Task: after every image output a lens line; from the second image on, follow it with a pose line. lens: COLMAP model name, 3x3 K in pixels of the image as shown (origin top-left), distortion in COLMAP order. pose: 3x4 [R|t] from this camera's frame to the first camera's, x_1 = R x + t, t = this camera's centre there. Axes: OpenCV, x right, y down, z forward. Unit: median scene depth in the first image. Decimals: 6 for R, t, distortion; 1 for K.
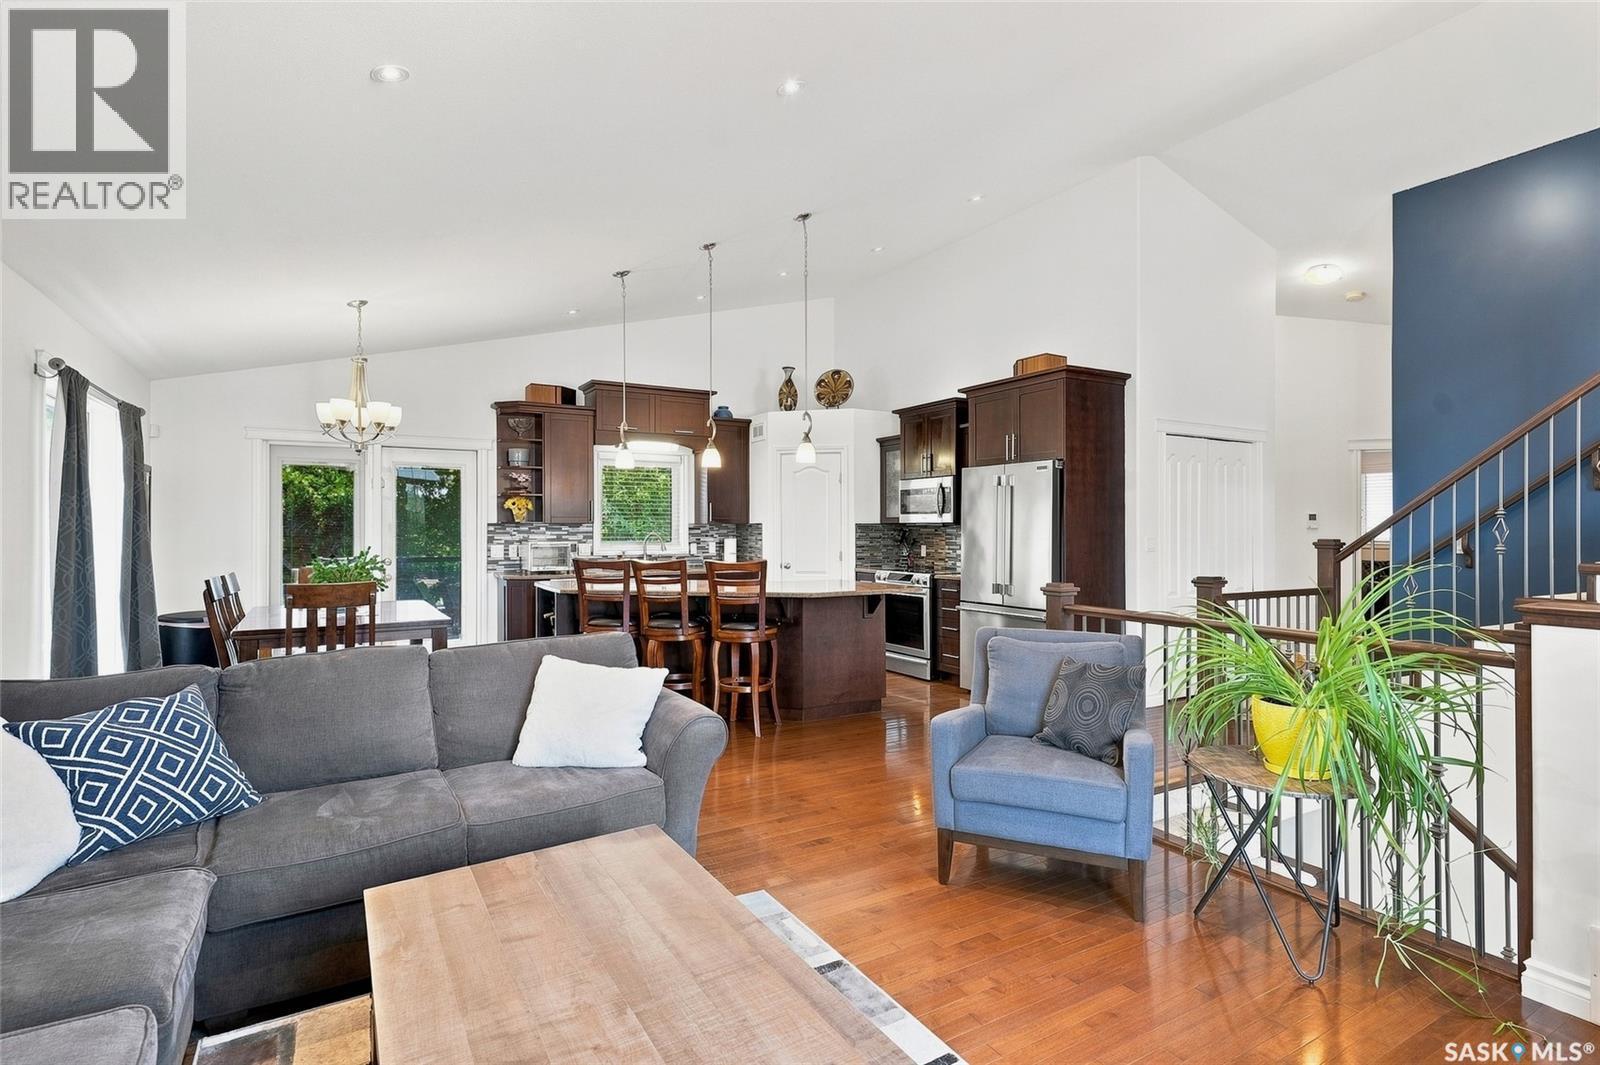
lens RADIAL K [[791.8, 0, 804.5], [0, 791.8, 541.8], [0, 0, 1]] dist [0.010115, 0.000391]
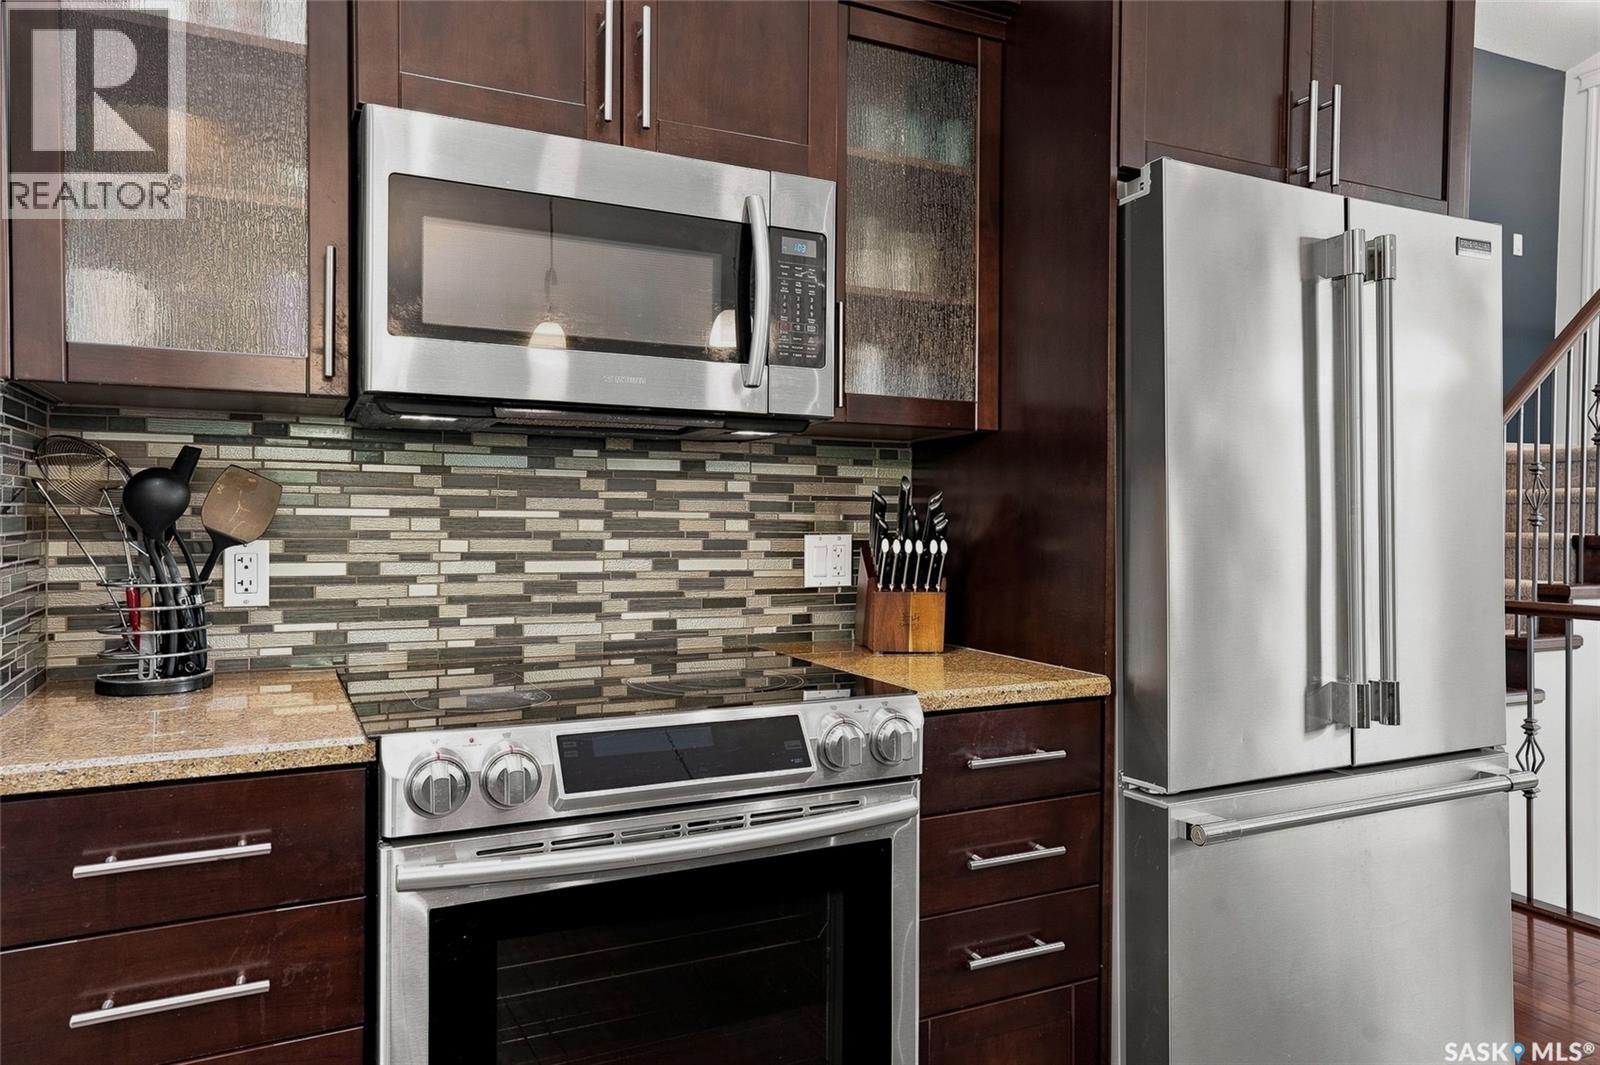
lens RADIAL K [[1074.3, 0, 784.3], [0, 1074.3, 520.7], [0, 0, 1]] dist [-0.007193, 0.000886]
pose [[0.081132, -0.003353, 0.996698, -0.071166], [0.012118, 0.999924, 0.002377, 0.000663], [-0.996630, 0.011885, 0.081166, 0.877347]]
